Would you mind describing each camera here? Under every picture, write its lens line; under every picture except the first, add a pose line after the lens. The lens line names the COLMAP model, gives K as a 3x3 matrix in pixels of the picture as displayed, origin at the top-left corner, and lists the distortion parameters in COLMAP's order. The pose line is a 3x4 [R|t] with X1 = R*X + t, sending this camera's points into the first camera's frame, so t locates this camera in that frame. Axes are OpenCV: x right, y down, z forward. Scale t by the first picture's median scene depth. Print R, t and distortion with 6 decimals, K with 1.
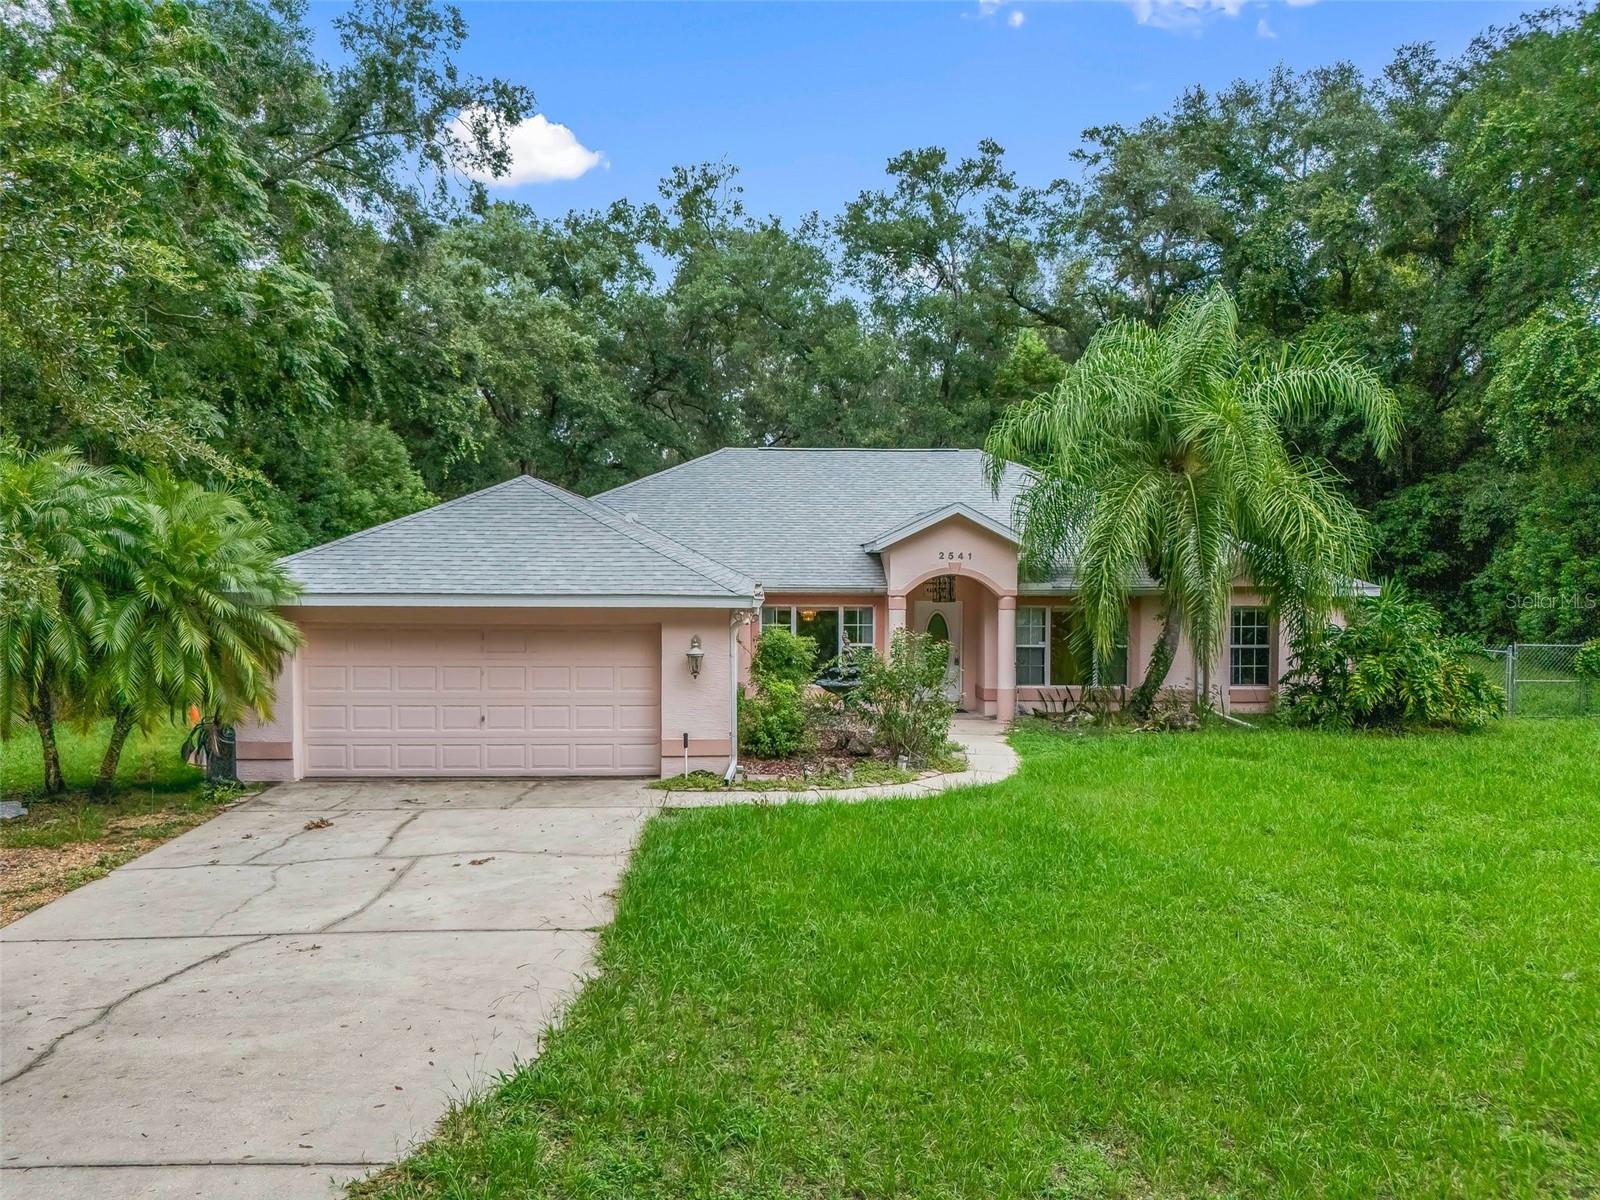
lens RADIAL K [[1136.3, 0, 800.0], [0, 1136.3, 600.0], [0, 0, 1]] dist [0.047842, -0.028294]
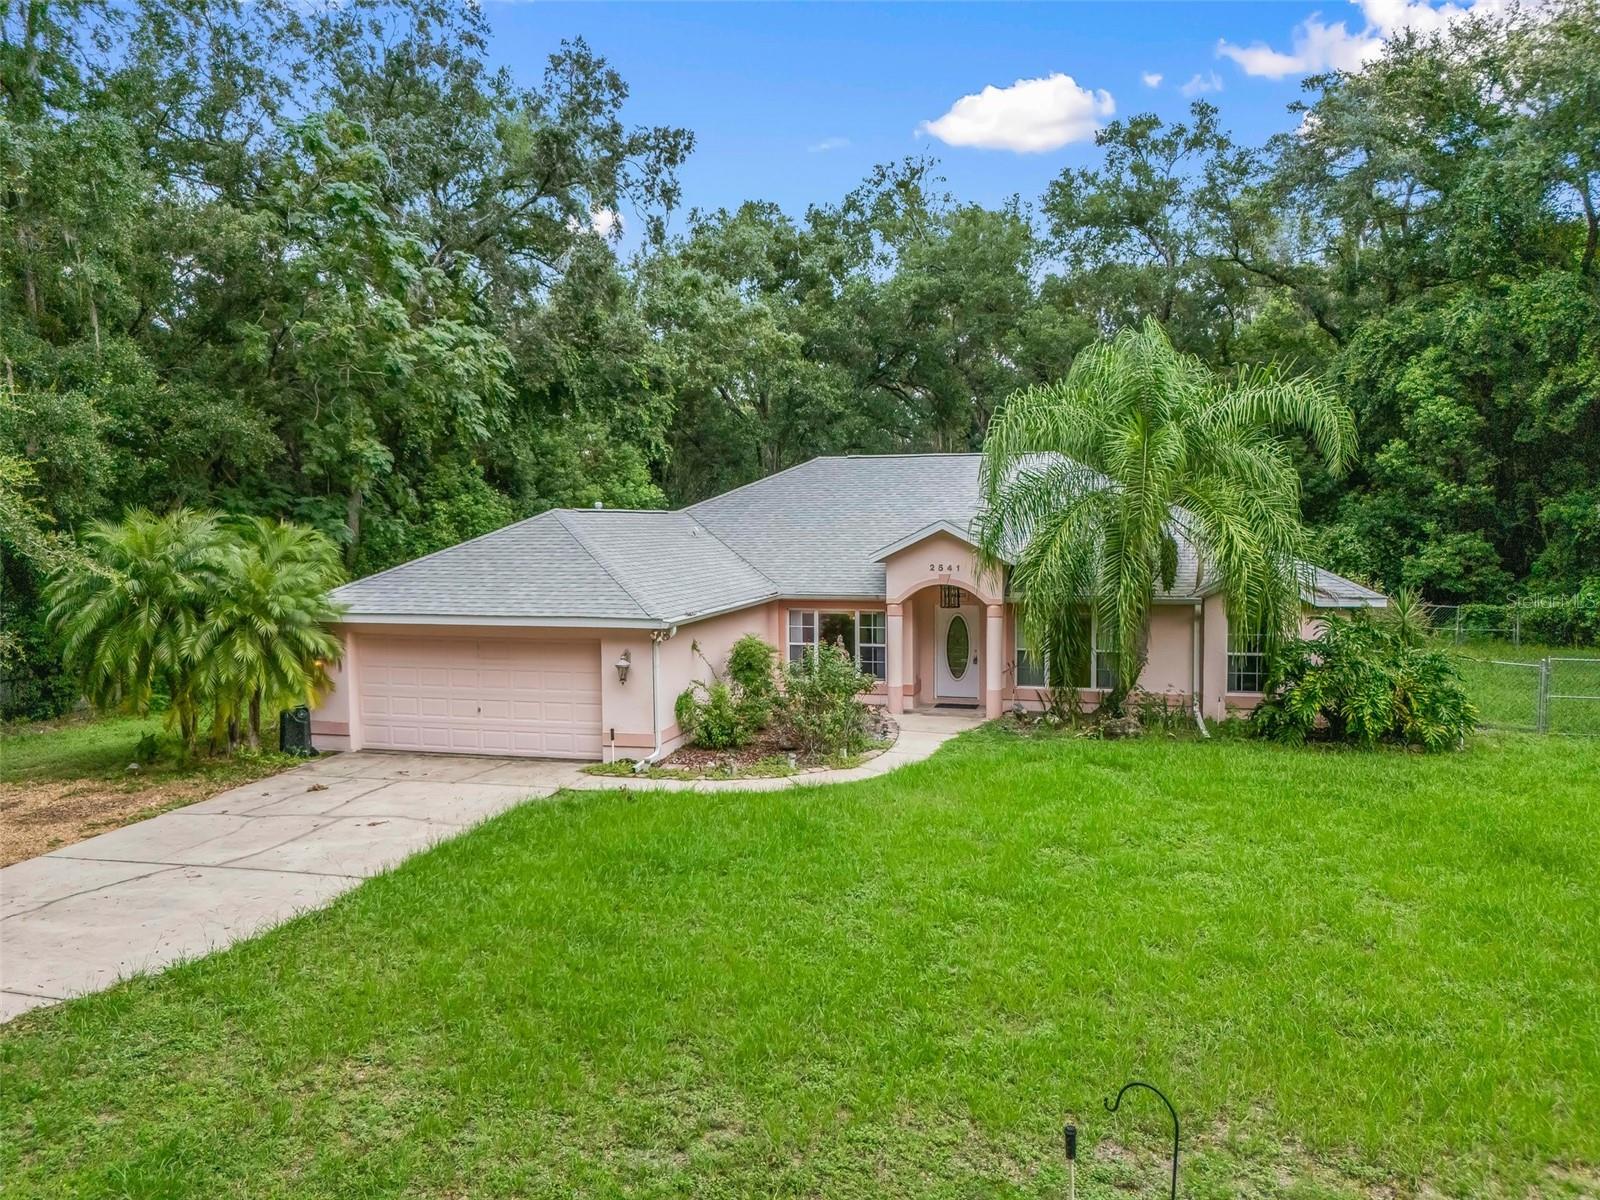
lens RADIAL K [[1136.3, 0, 800.0], [0, 1136.3, 600.0], [0, 0, 1]] dist [0.047842, -0.028294]
pose [[0.959125, 0.008498, -0.282857, 0.307394], [0.001627, 0.999367, 0.035543, -0.046216], [0.282980, -0.034550, 0.958503, -0.089396]]
